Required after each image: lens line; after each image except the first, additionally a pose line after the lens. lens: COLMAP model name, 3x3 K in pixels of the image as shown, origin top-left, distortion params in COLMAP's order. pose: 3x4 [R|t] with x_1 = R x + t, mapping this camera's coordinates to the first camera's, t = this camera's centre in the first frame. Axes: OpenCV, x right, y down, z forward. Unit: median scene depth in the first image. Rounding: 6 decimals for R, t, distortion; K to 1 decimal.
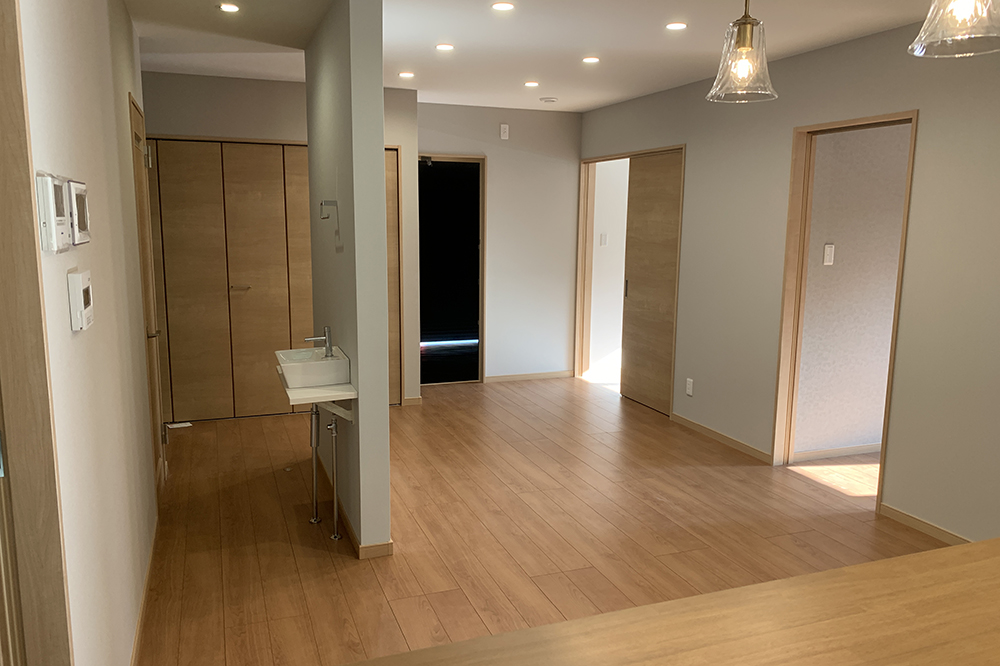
lens RADIAL K [[761.7, 0, 500.0], [0, 761.7, 333.0], [0, 0, 1]] dist [0.001344, -0.001290]
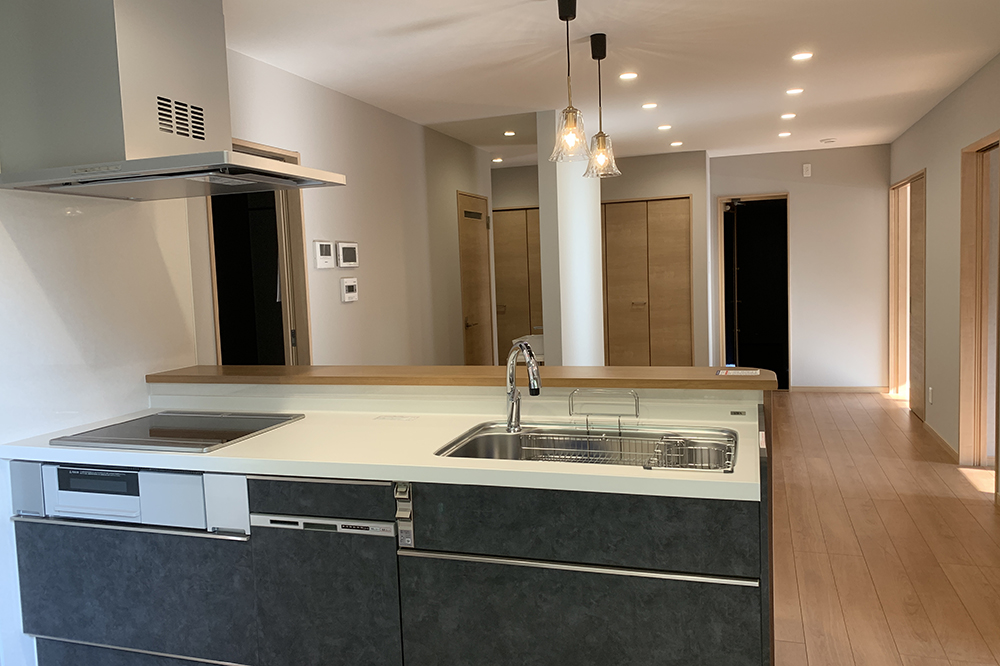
lens RADIAL K [[764.9, 0, 501.7], [0, 764.9, 319.7], [0, 0, 1]] dist [-0.001197, -0.001941]
pose [[0.780069, 0.003913, -0.625681, 0.422612], [-0.048224, 0.997382, -0.053885, 0.049494], [0.623832, 0.072207, 0.778216, -0.185365]]
